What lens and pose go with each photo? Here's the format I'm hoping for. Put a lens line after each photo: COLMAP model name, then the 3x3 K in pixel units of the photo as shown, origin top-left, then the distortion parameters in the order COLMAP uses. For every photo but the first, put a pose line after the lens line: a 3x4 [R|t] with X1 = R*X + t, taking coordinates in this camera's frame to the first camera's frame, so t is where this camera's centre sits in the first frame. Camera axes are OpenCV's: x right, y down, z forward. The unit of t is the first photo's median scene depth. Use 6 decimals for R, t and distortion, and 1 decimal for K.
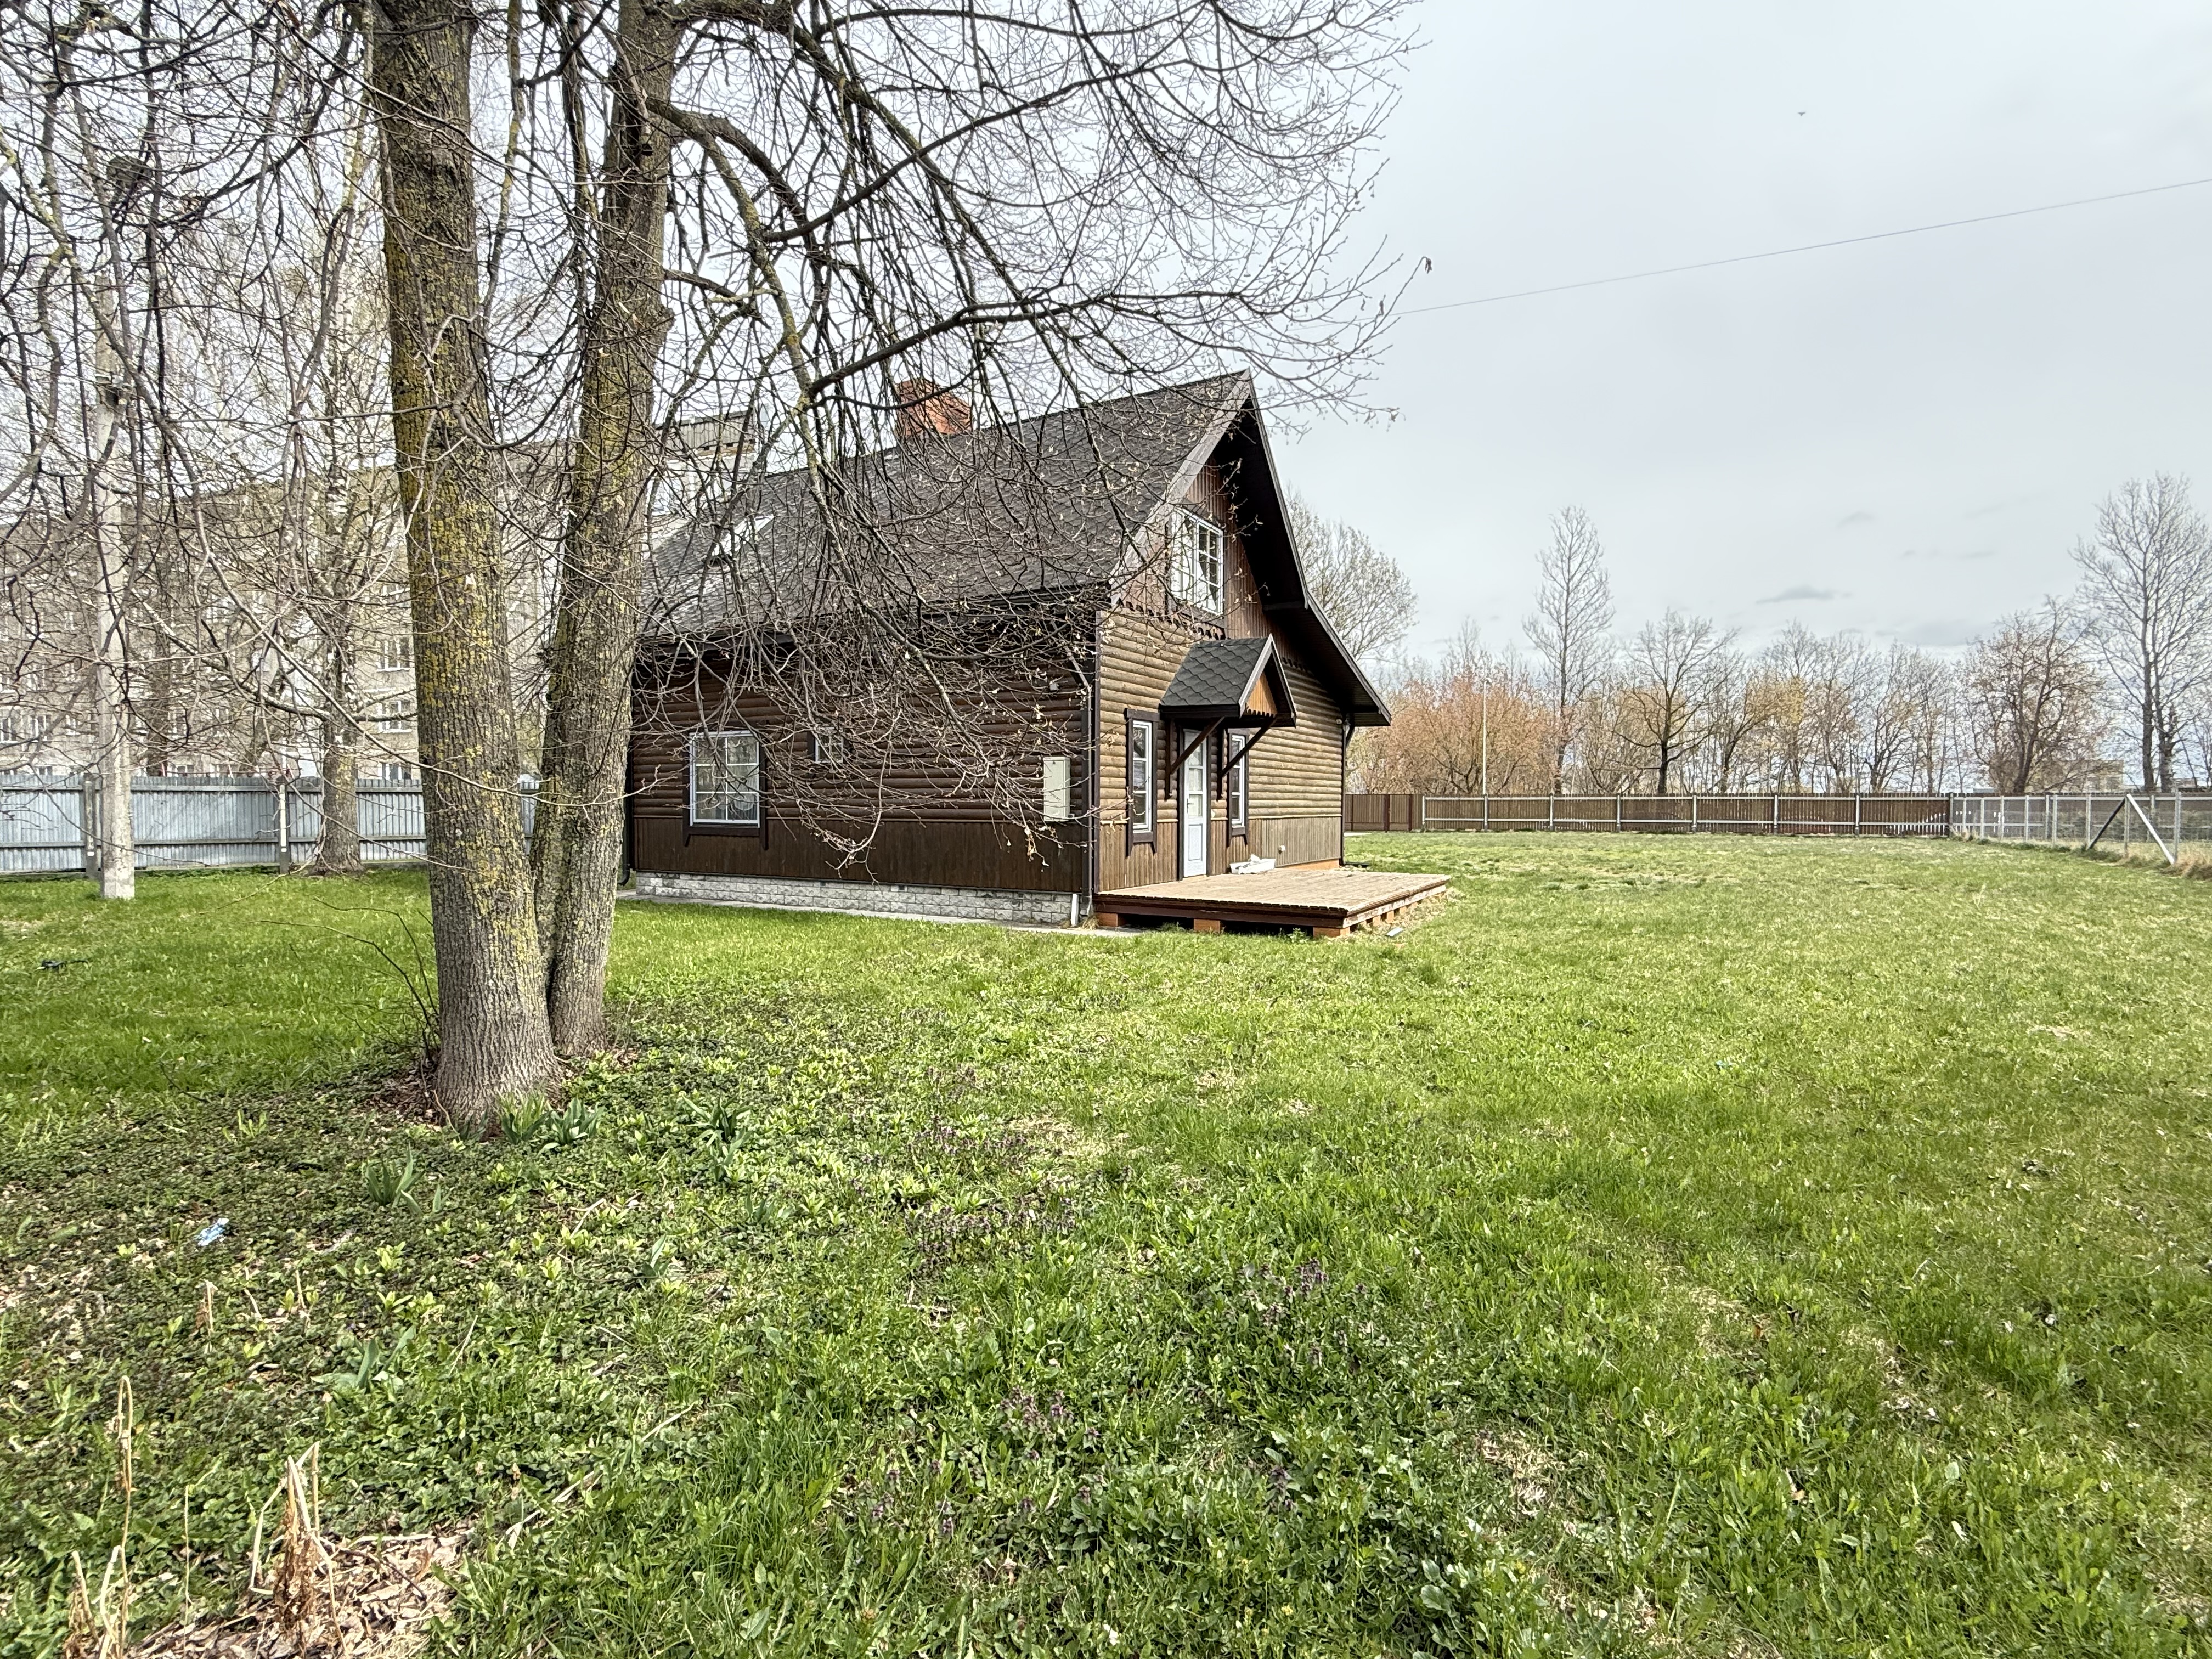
lens RADIAL K [[1032.5, 0, 1108.6], [0, 1032.5, 842.2], [0, 0, 1]] dist [0.000292, -0.000197]
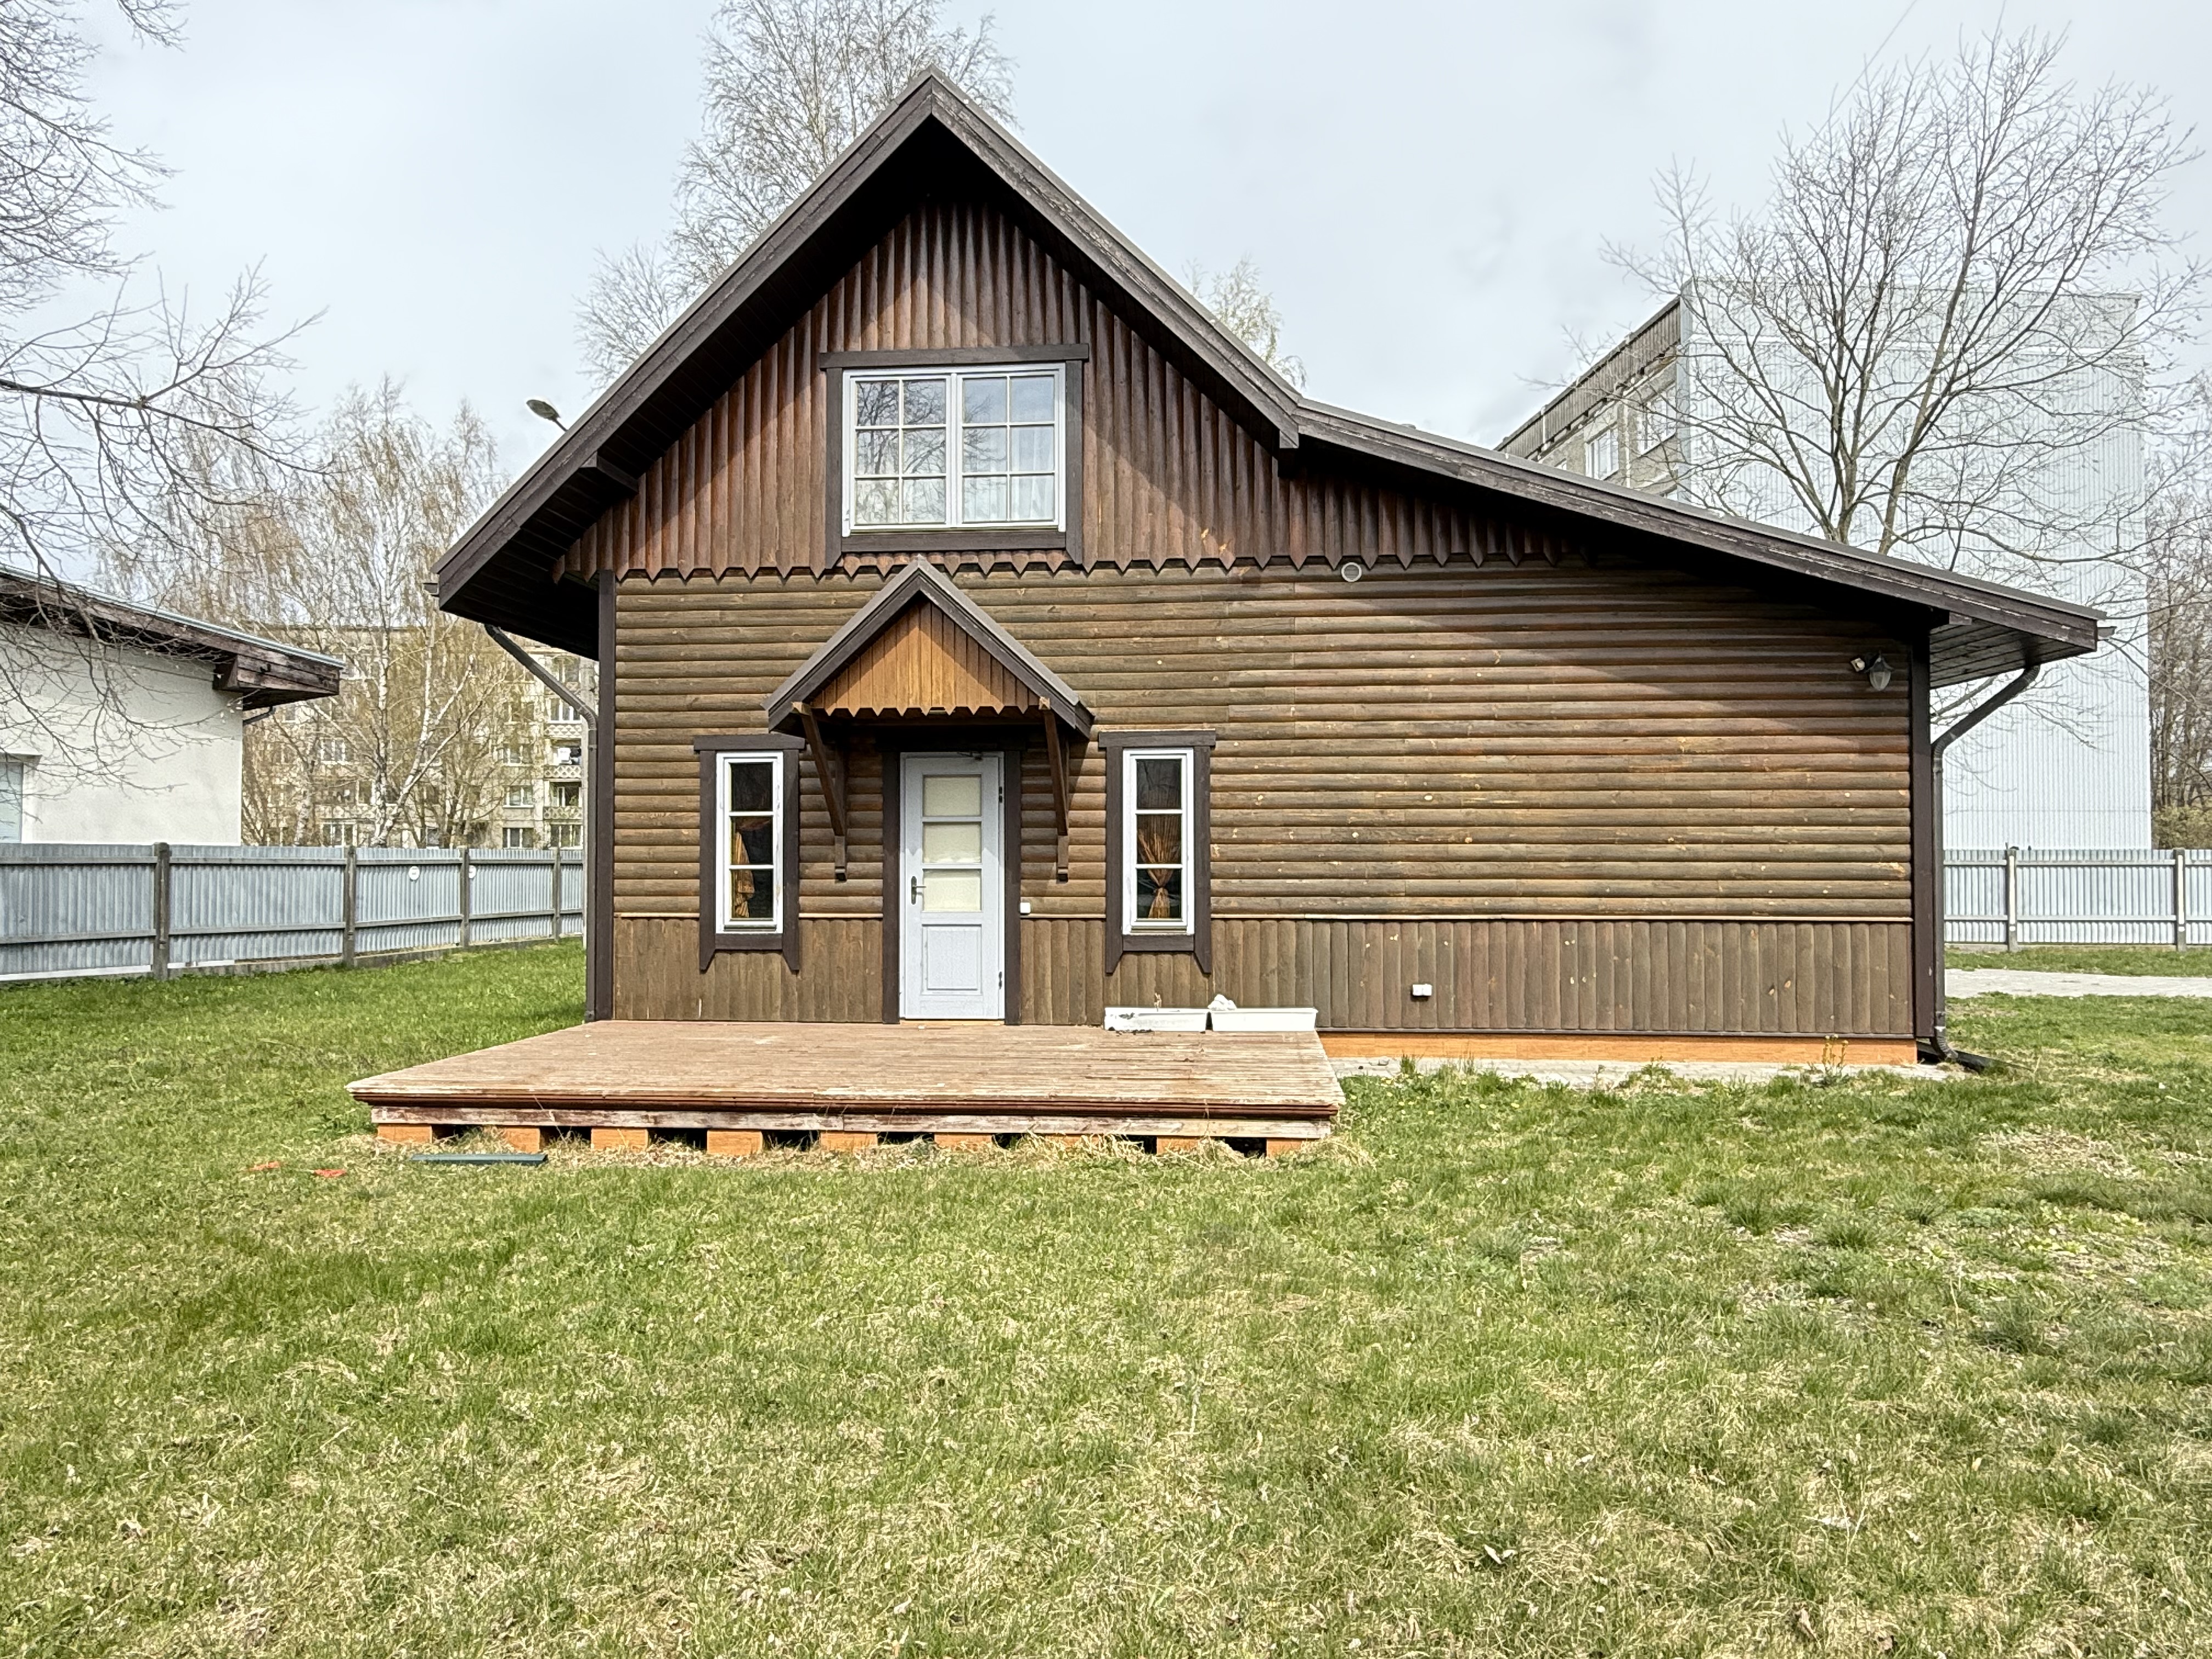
lens RADIAL K [[1331.0, 0, 1113.9], [0, 1331.0, 839.1], [0, 0, 1]] dist [0.003313, 0.002647]
pose [[0.412619, -0.020263, -0.910678, 0.784956], [-0.034025, 0.998712, -0.037638, -0.040061], [0.910268, 0.046516, 0.411398, 0.815306]]
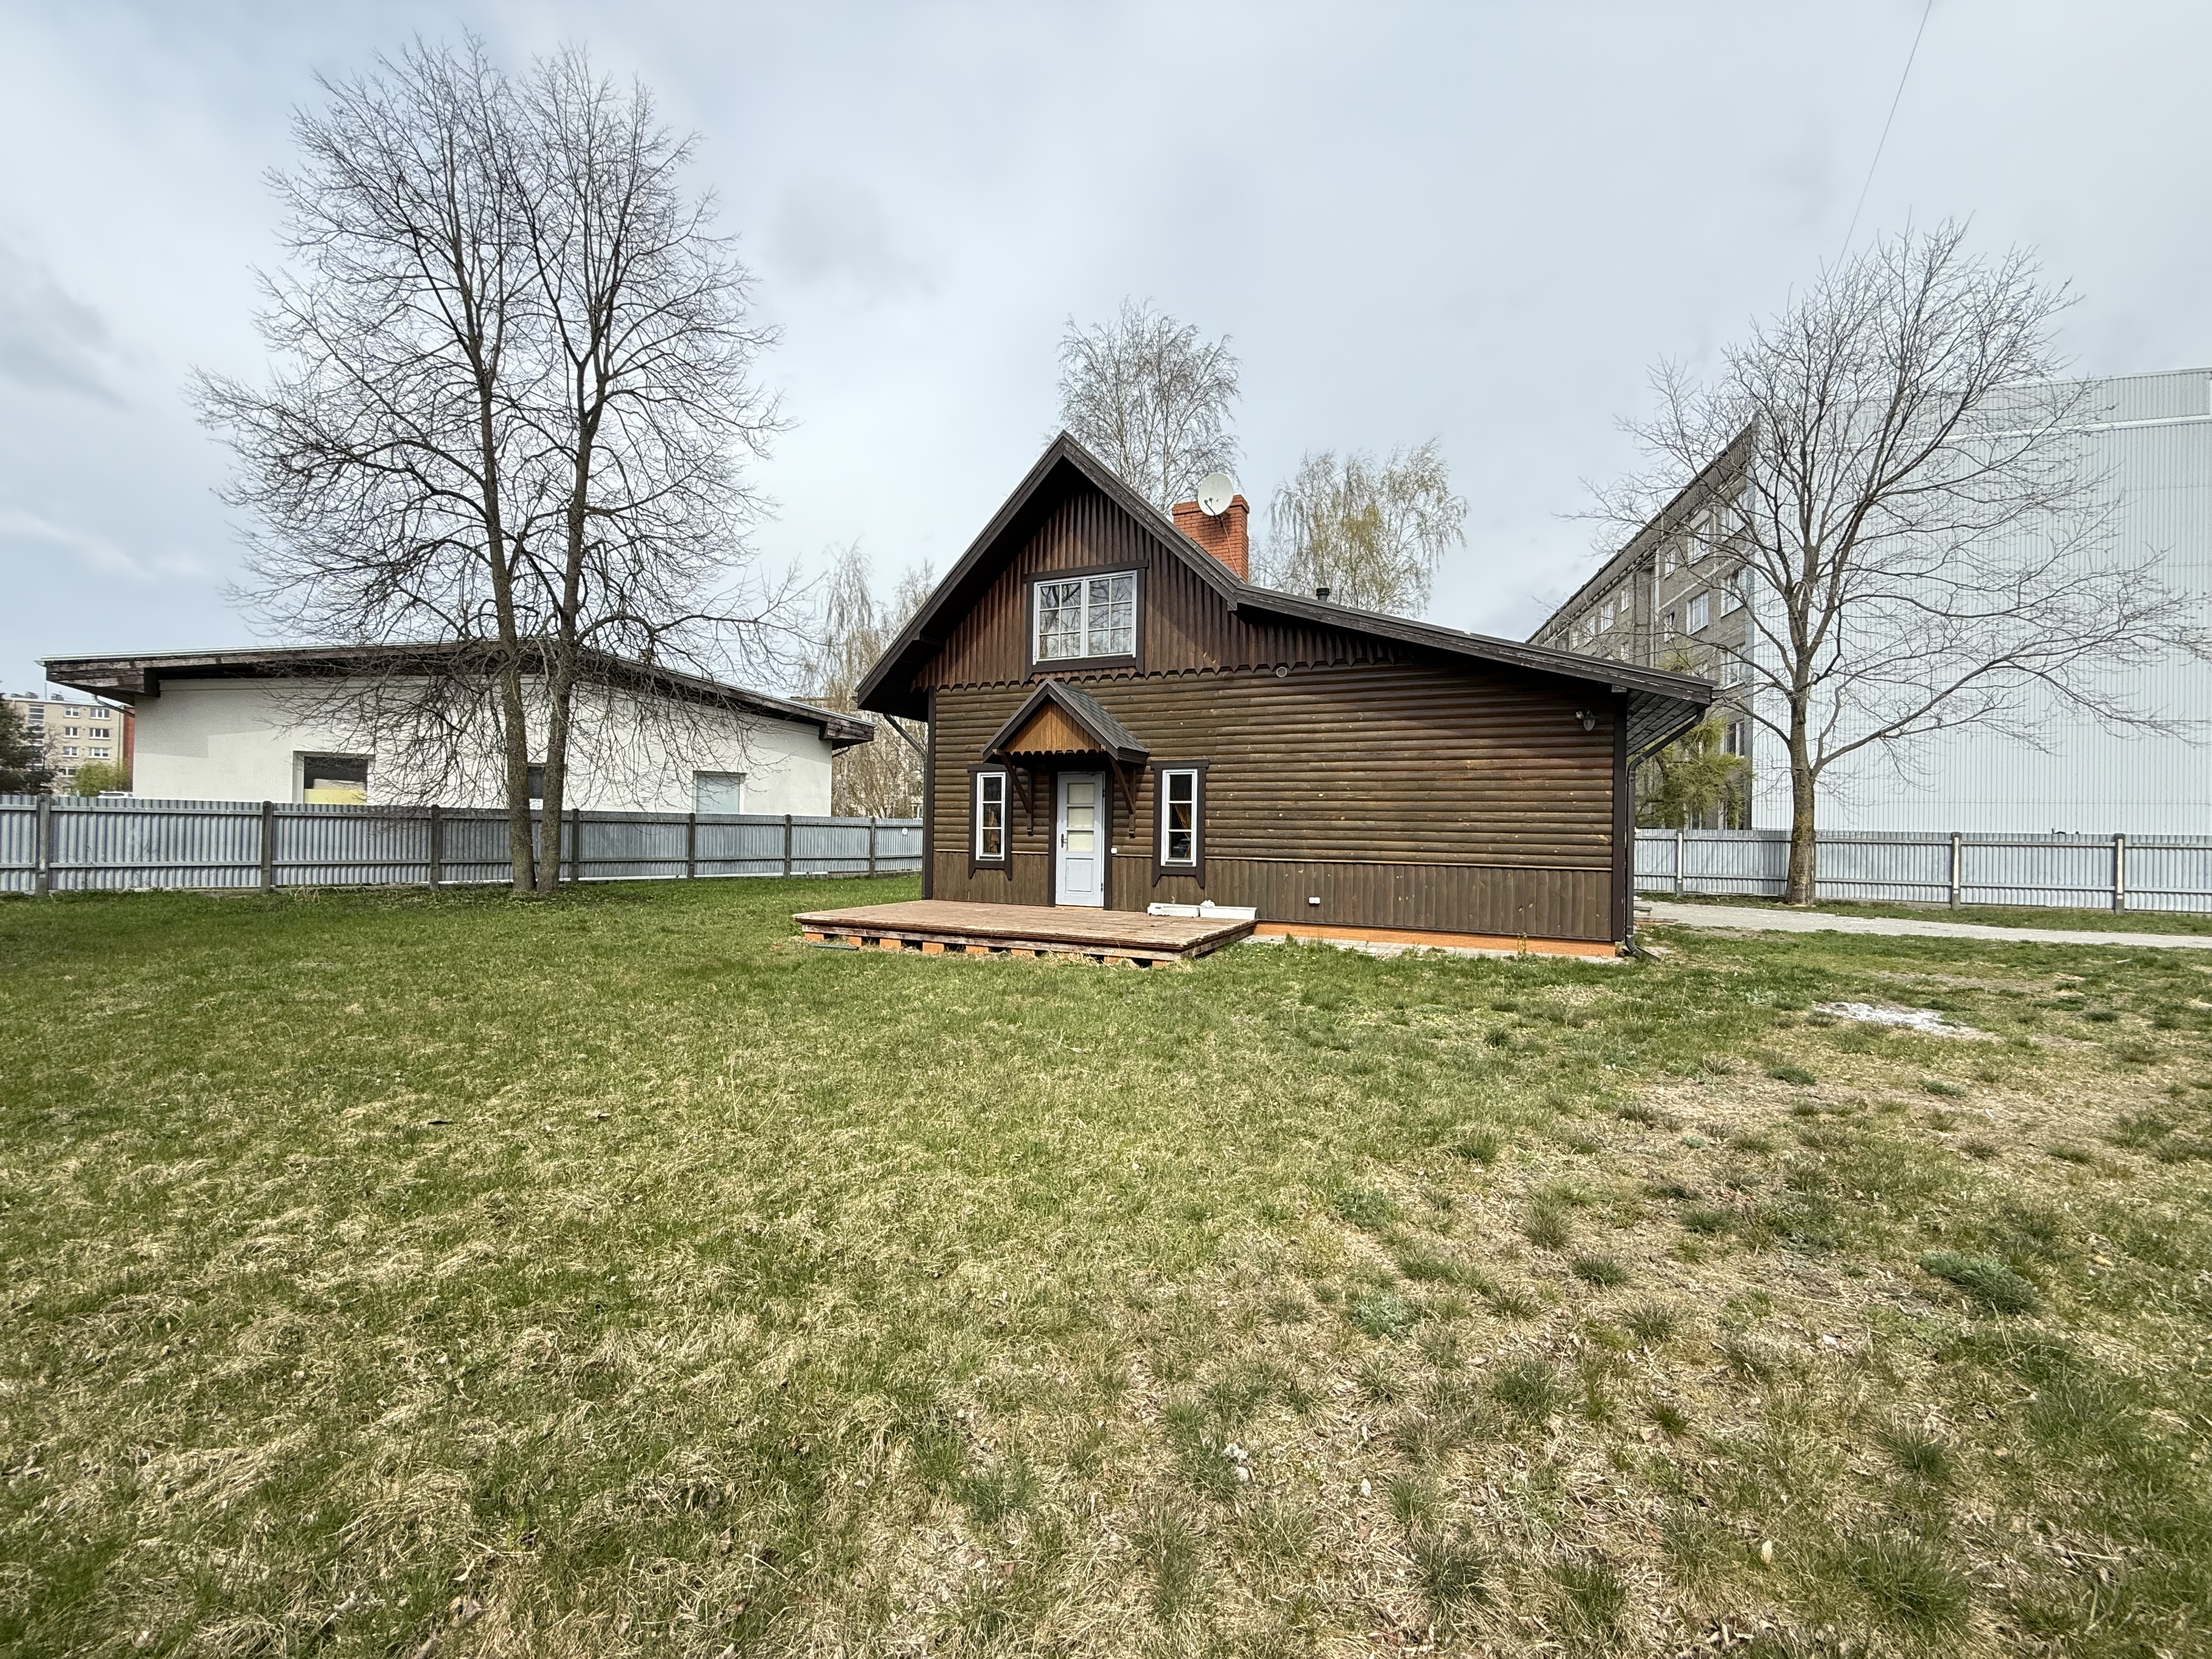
lens RADIAL K [[870.0, 0, 1098.2], [0, 870.0, 826.9], [0, 0, 1]] dist [-0.001244, -0.000078]
pose [[0.084574, -0.007471, -0.996389, 1.026889], [-0.054754, 0.998426, -0.012134, -0.041540], [0.994912, 0.055582, 0.084032, 0.974391]]
